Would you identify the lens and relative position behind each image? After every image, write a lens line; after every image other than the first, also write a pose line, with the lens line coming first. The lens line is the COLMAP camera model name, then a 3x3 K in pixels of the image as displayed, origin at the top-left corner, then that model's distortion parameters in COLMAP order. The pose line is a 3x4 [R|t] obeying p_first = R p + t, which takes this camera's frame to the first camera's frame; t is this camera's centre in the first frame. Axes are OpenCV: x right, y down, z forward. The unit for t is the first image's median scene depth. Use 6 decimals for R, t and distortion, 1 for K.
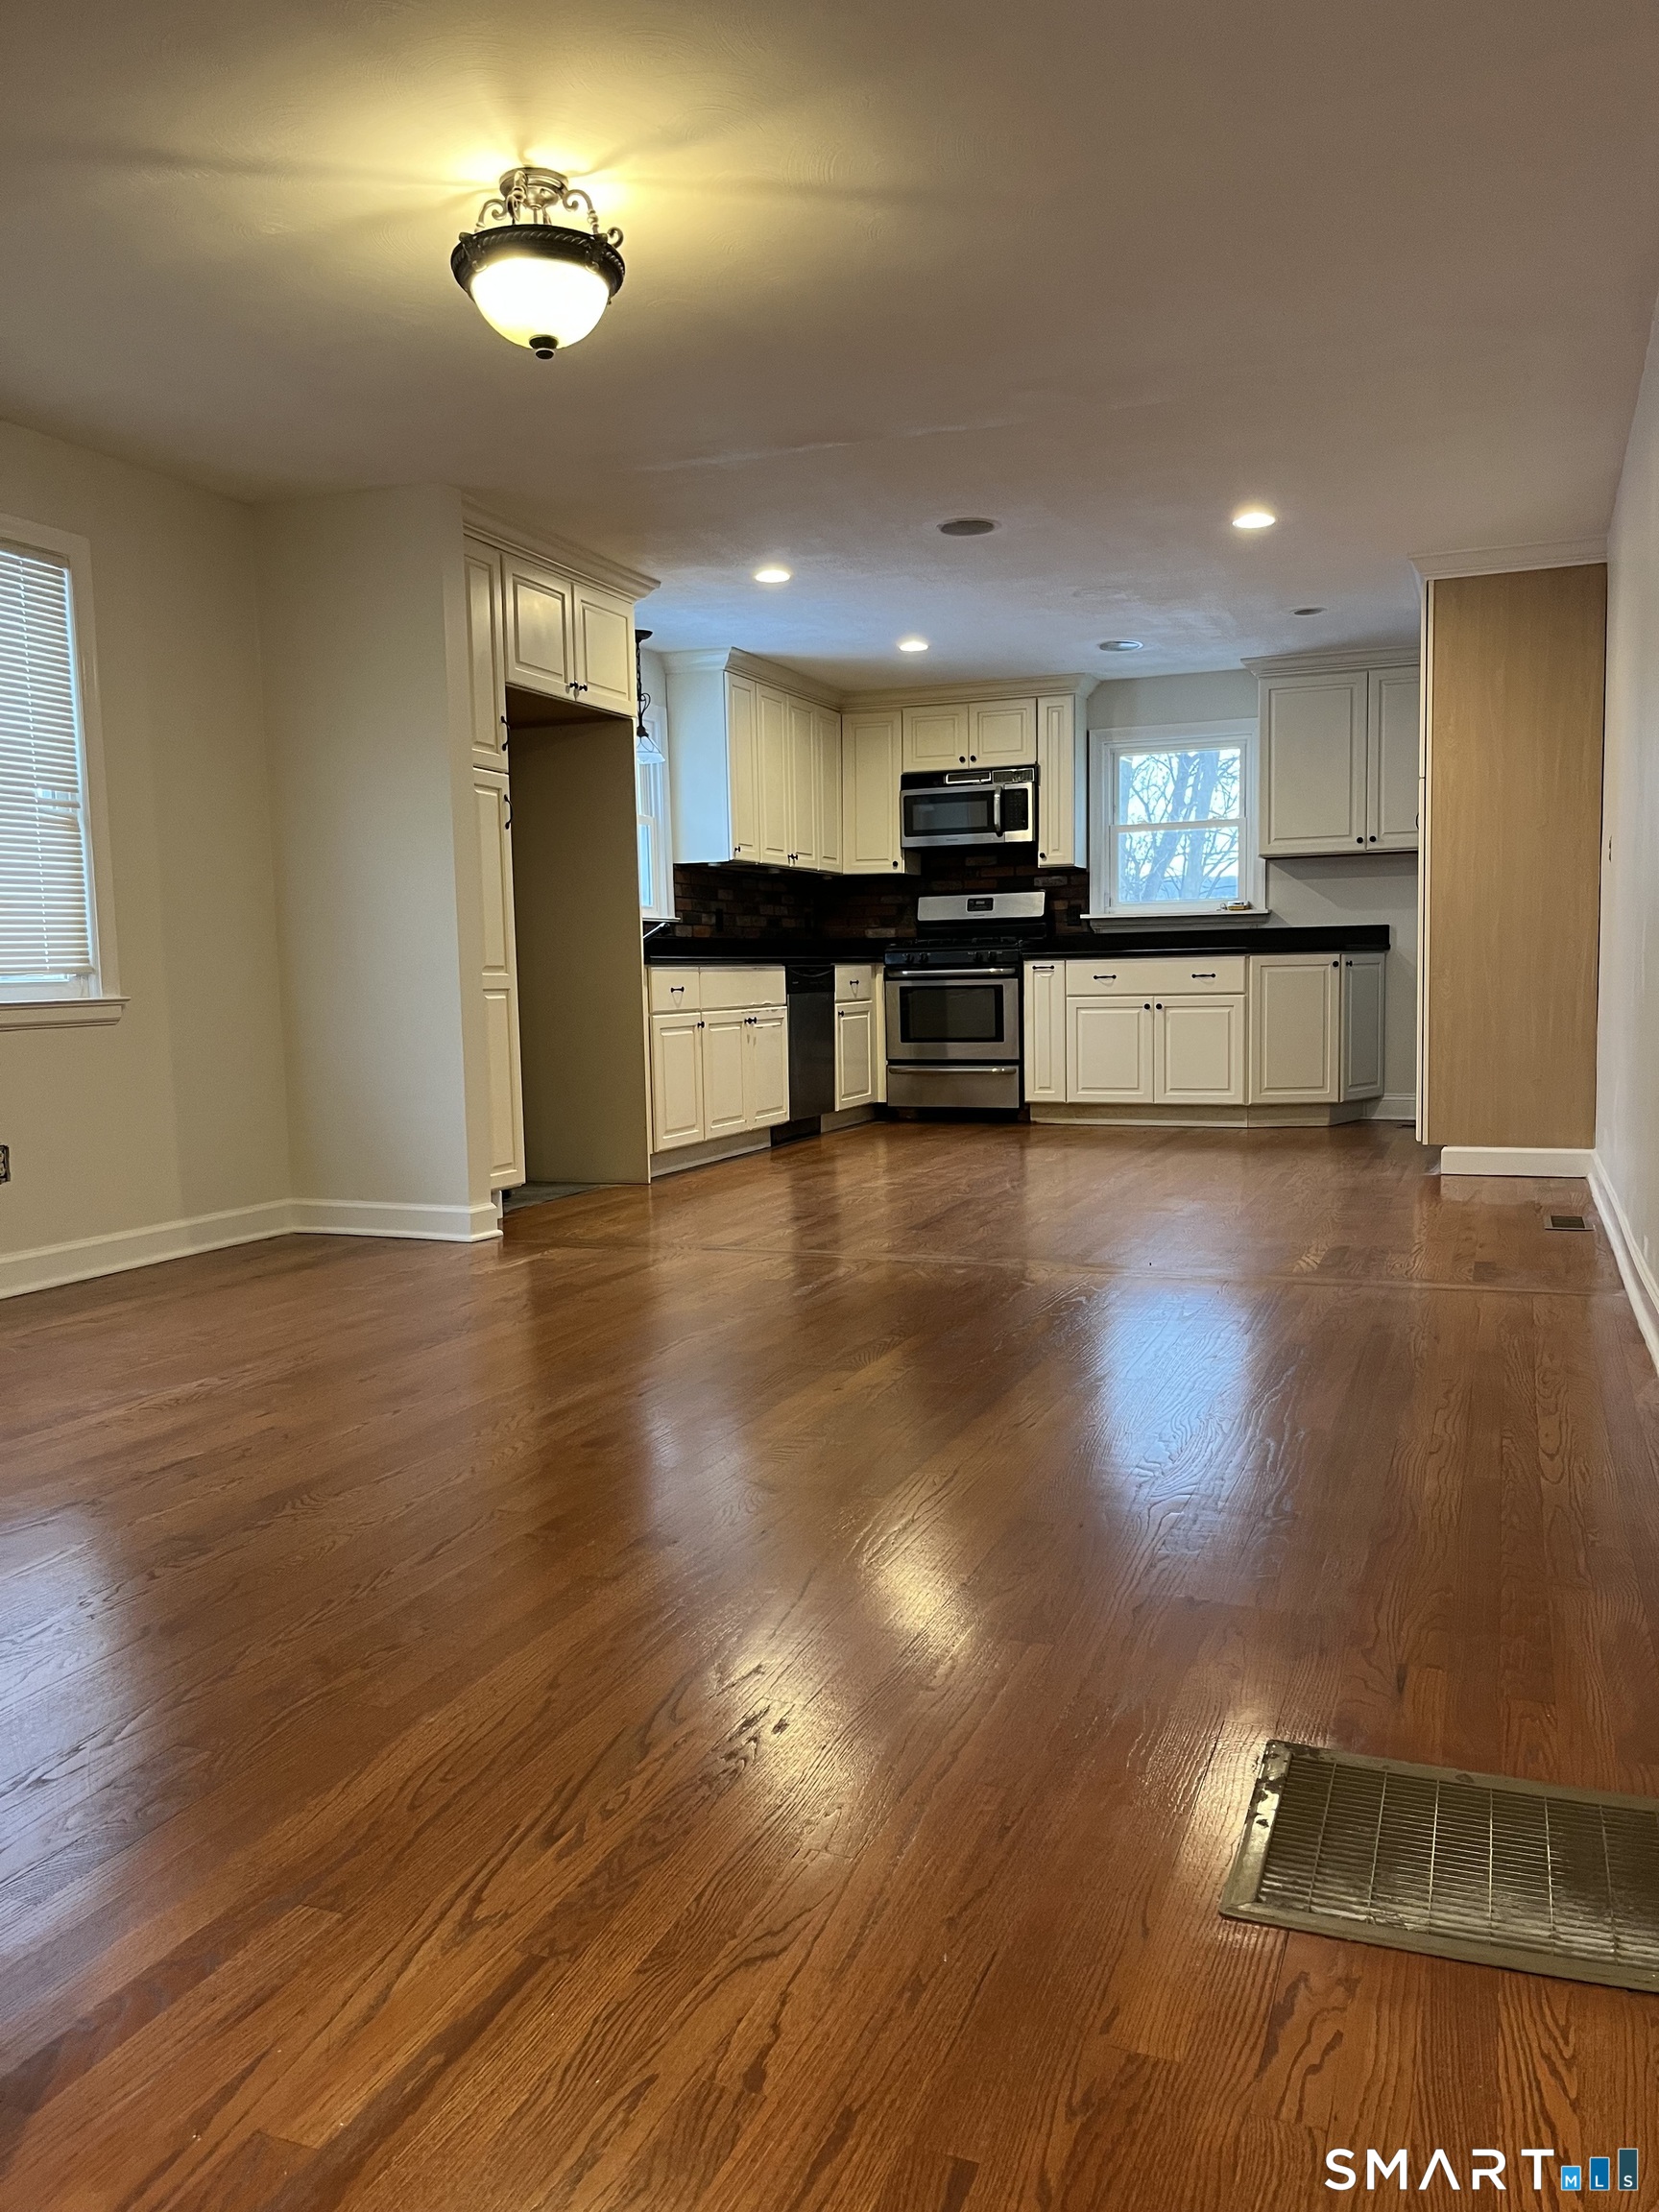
lens RADIAL K [[1674.5, 0, 829.5], [0, 1674.5, 1106.0], [0, 0, 1]] dist [0.070084, -0.127759]
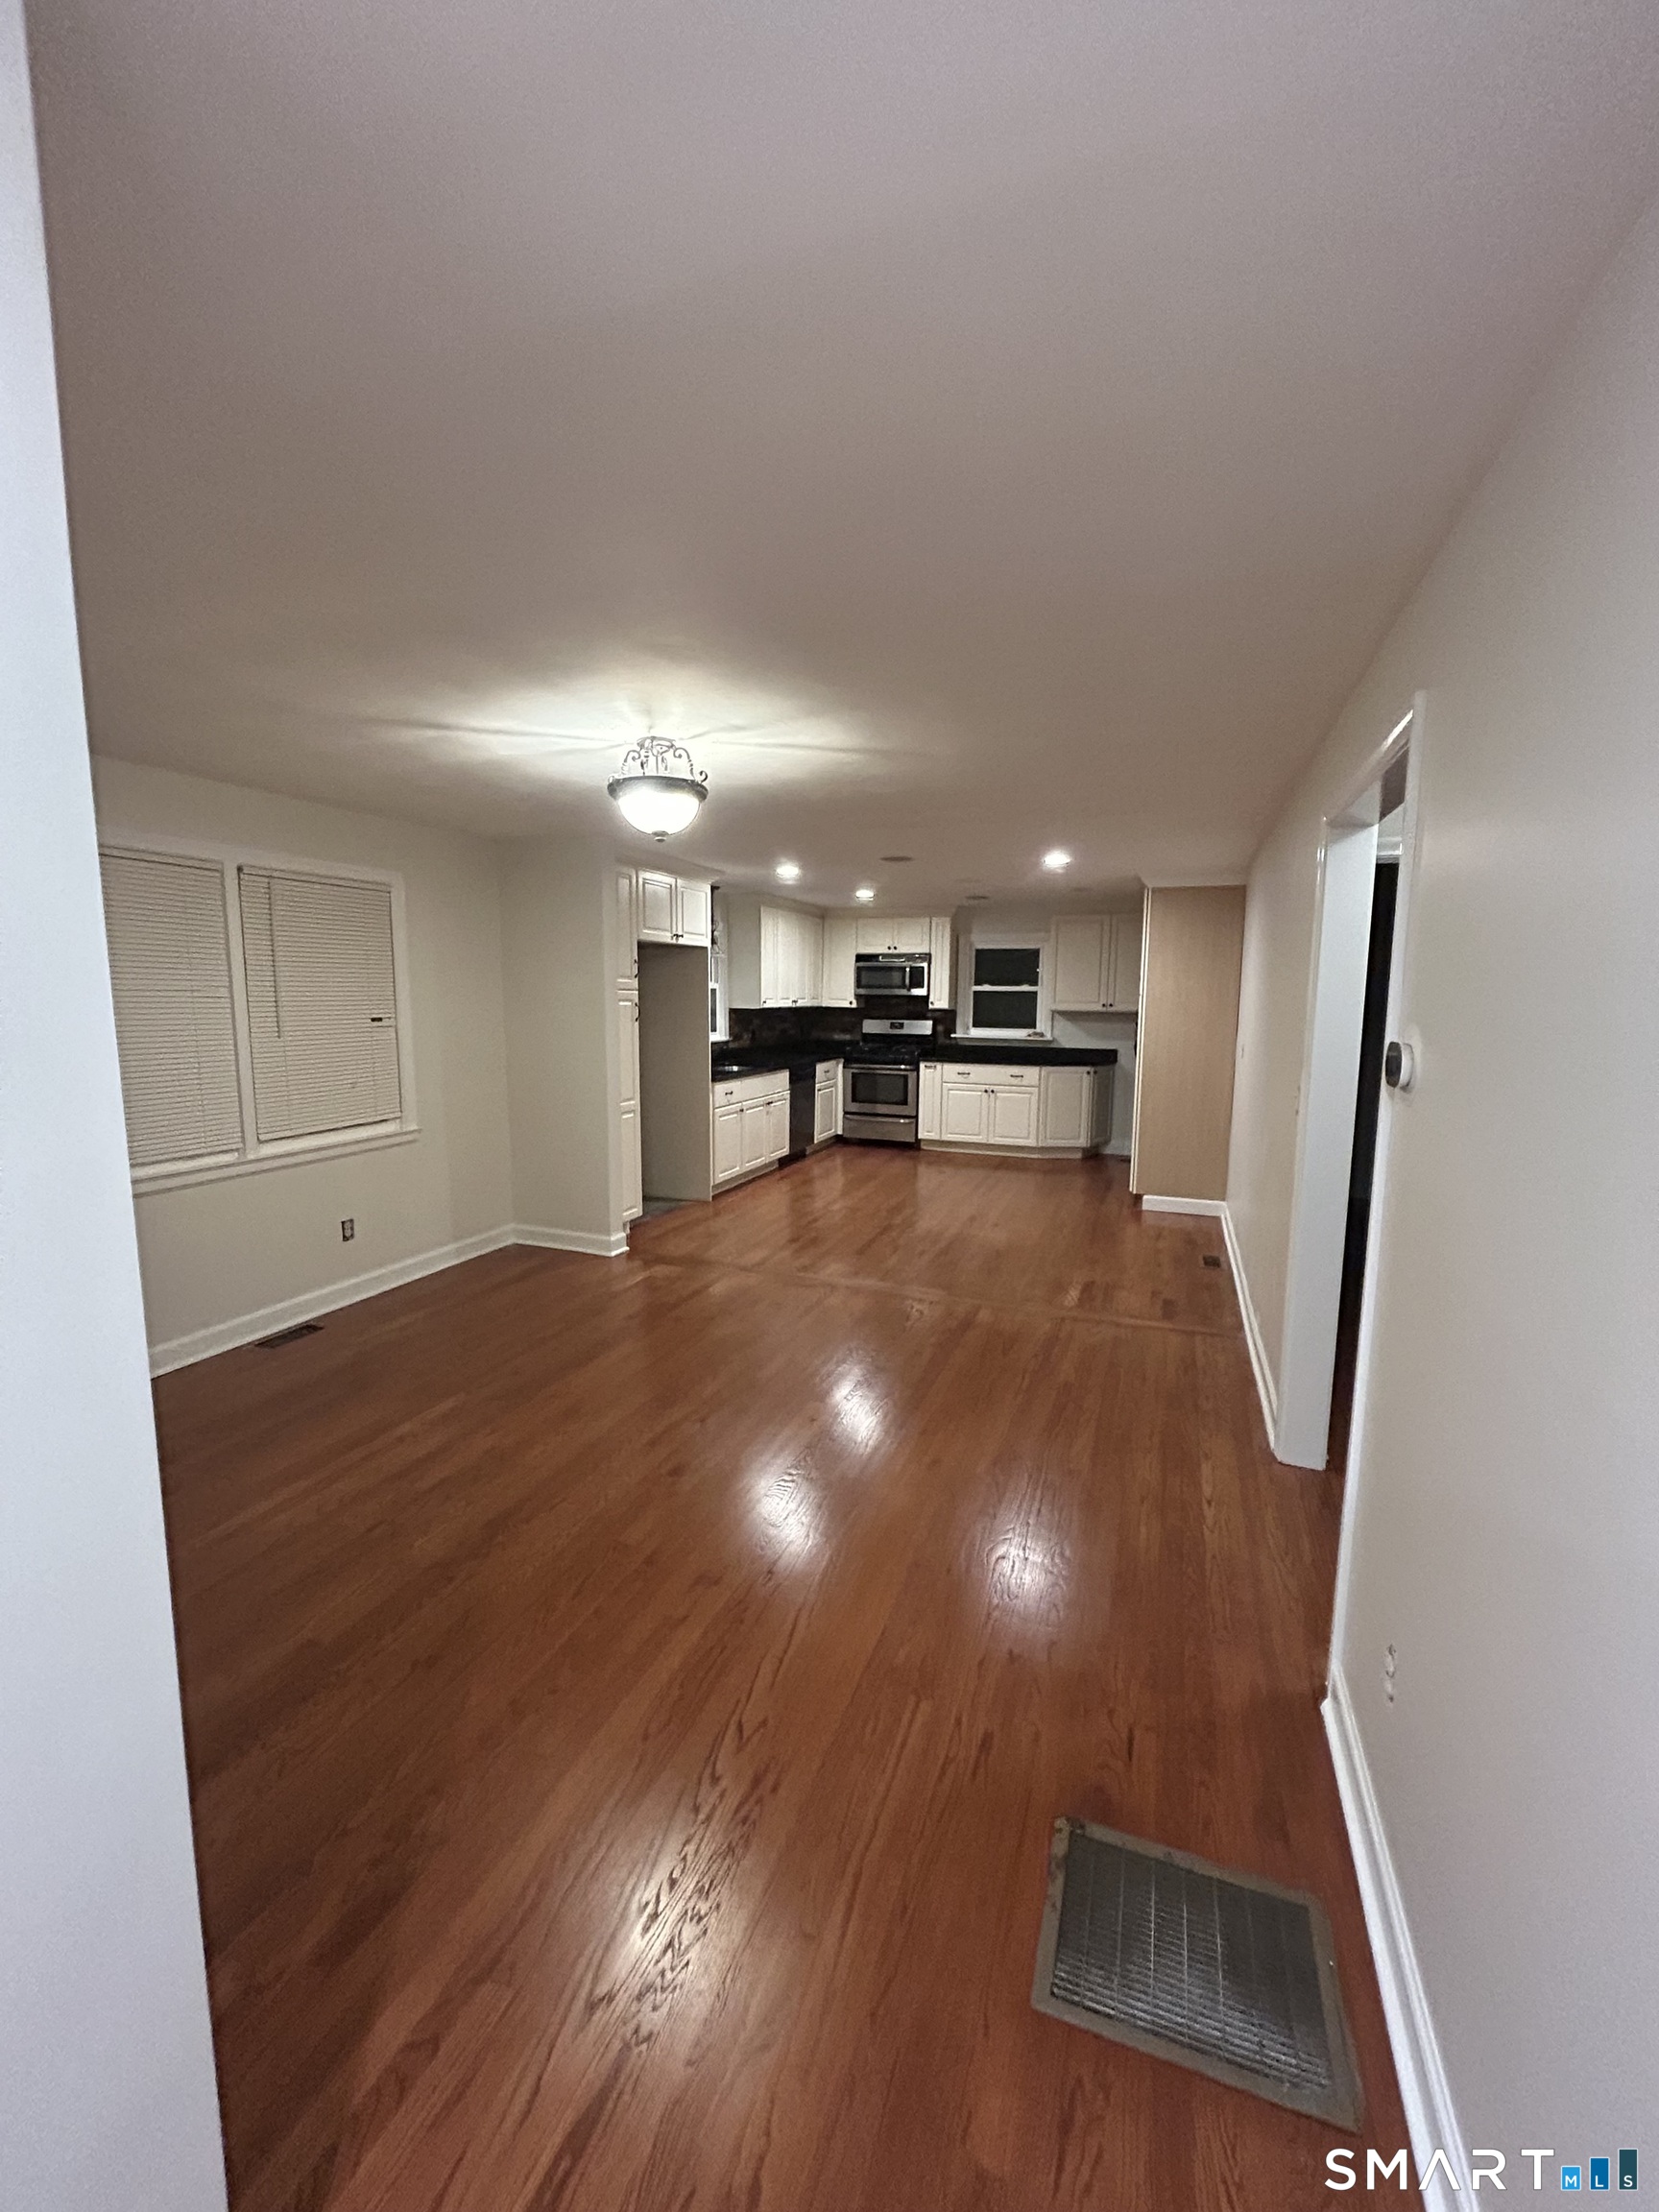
lens RADIAL K [[896.1, 0, 825.6], [0, 896.1, 1095.0], [0, 0, 1]] dist [-0.014636, -0.000127]
pose [[0.999460, 0.027629, 0.017791, -0.003116], [-0.028254, 0.998957, 0.035872, -0.084942], [-0.016782, -0.036356, 0.999198, 0.026275]]
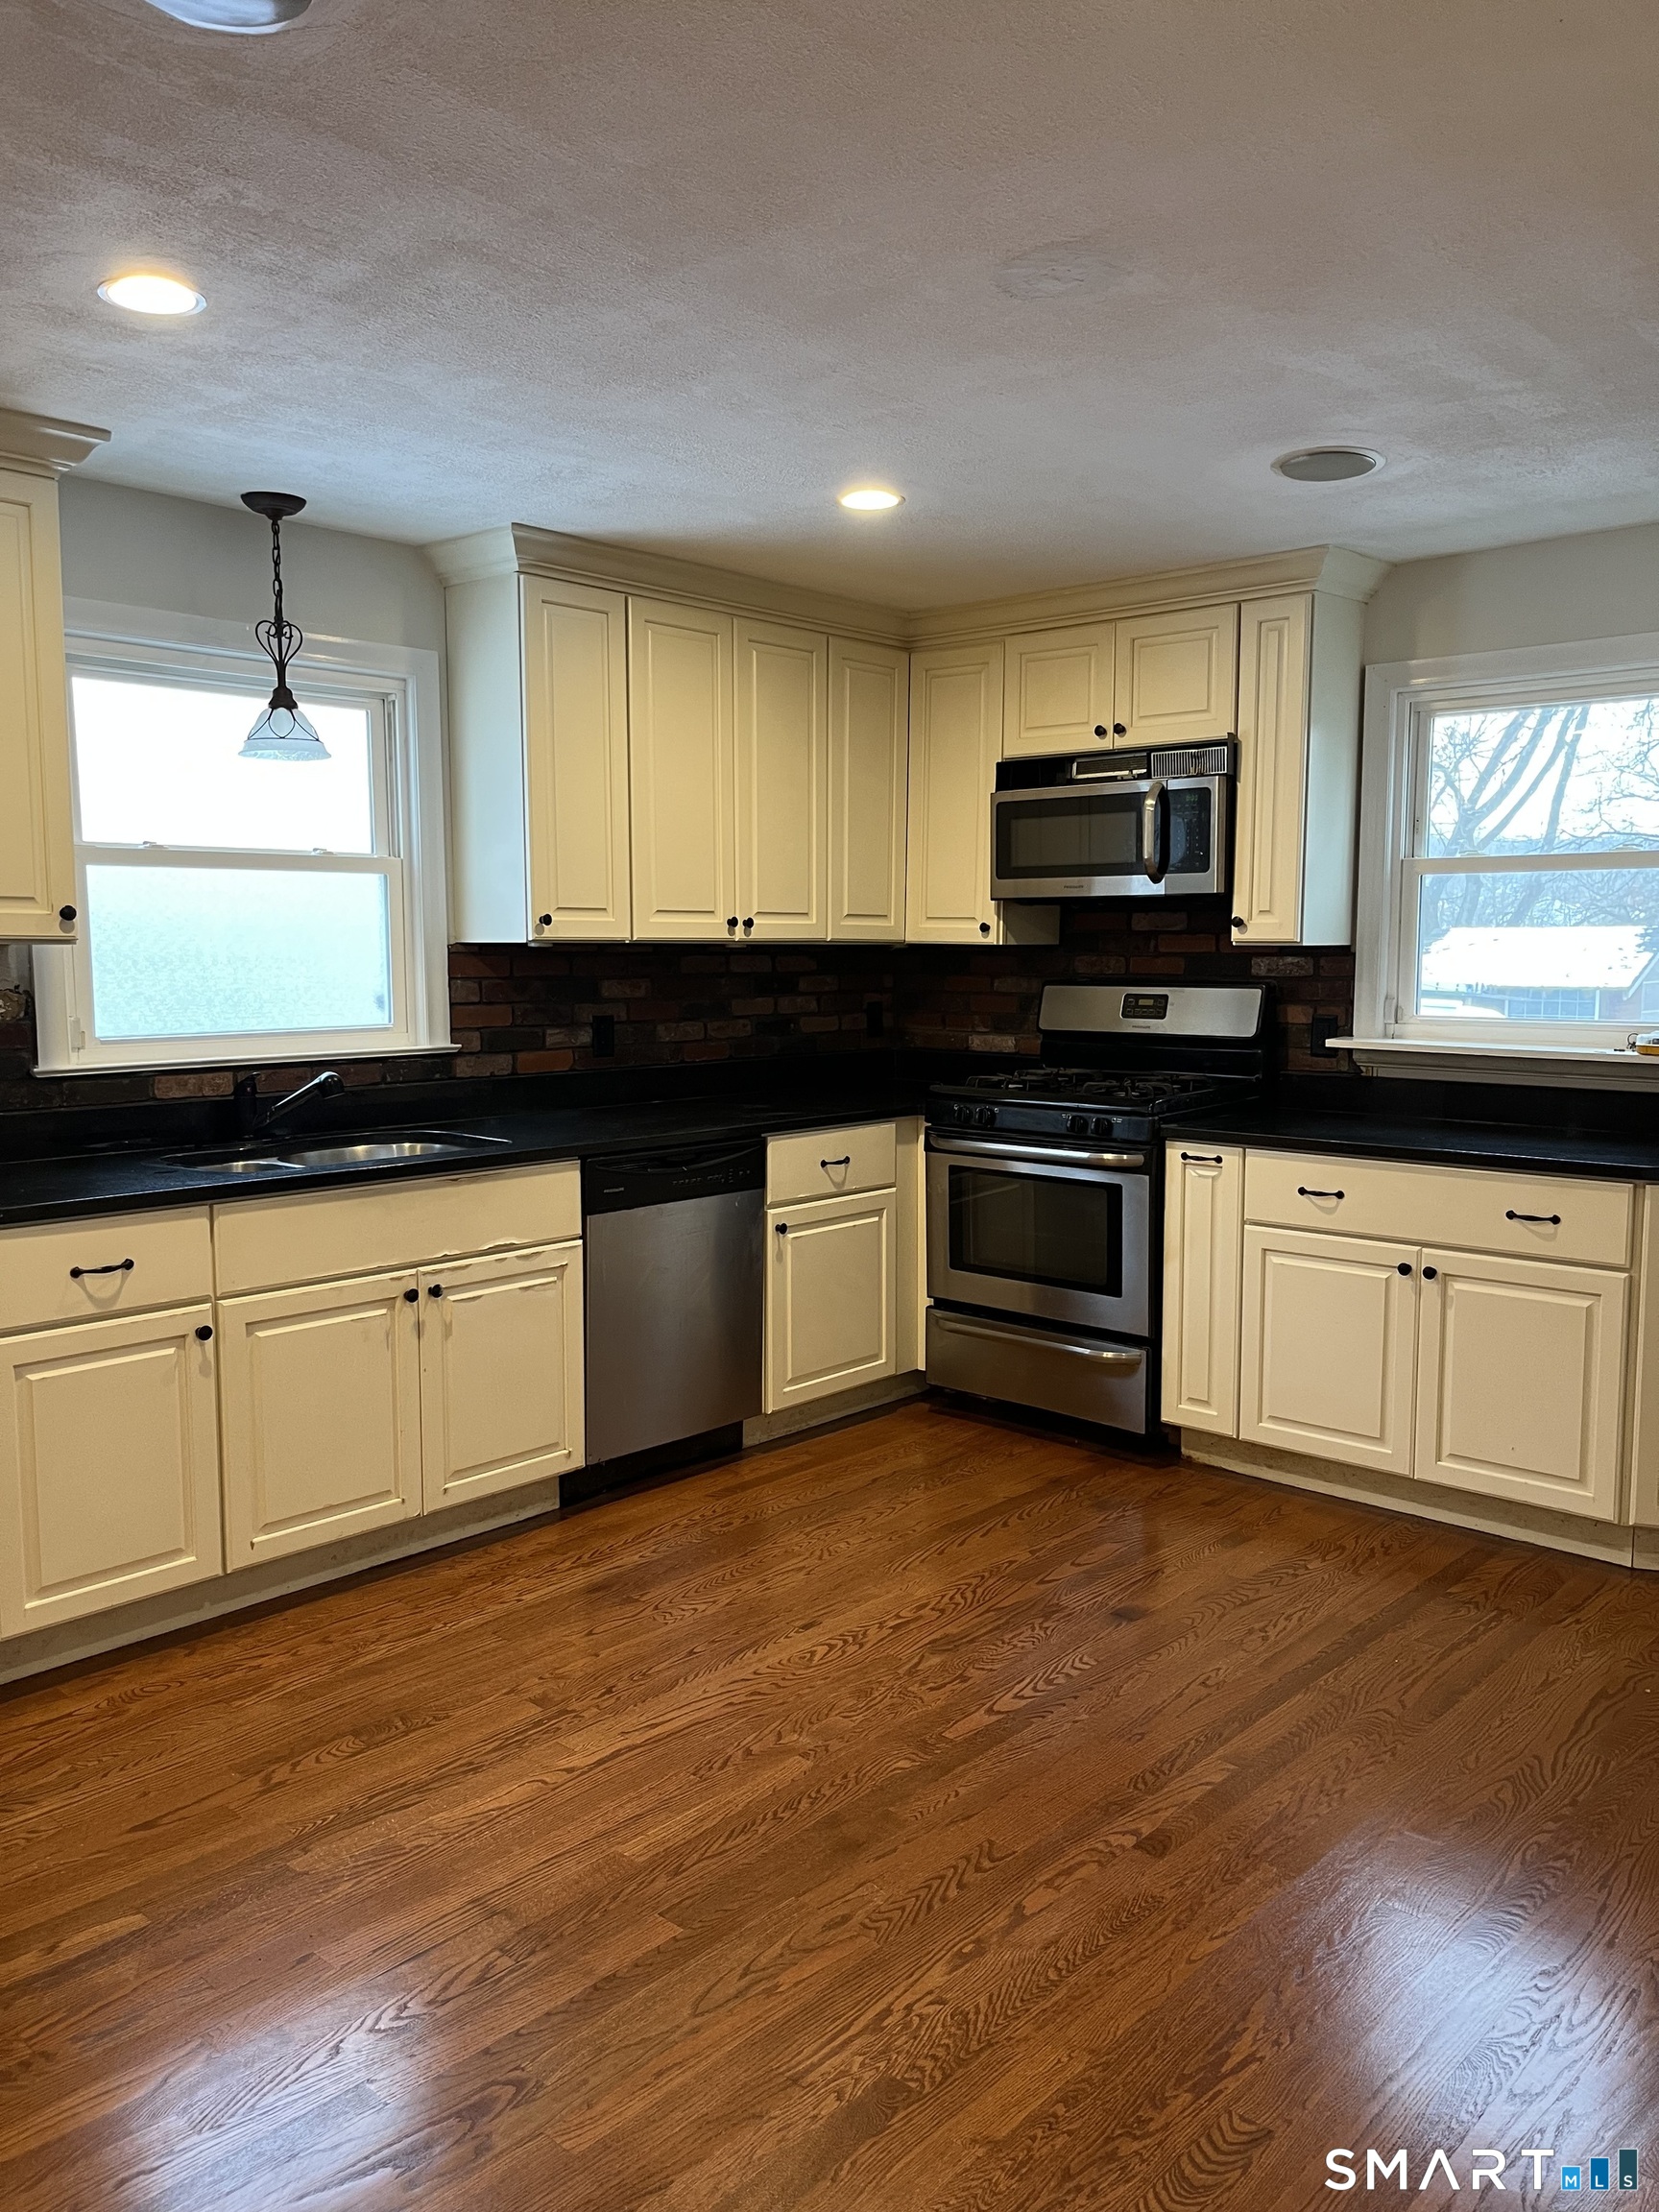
lens RADIAL K [[1674.5, 0, 829.5], [0, 1674.5, 1106.0], [0, 0, 1]] dist [0.070084, -0.127759]
pose [[0.935693, 0.055671, -0.348394, 0.199737], [-0.047918, 0.998375, 0.030839, -0.109873], [0.349545, -0.012161, 0.936841, 0.515584]]
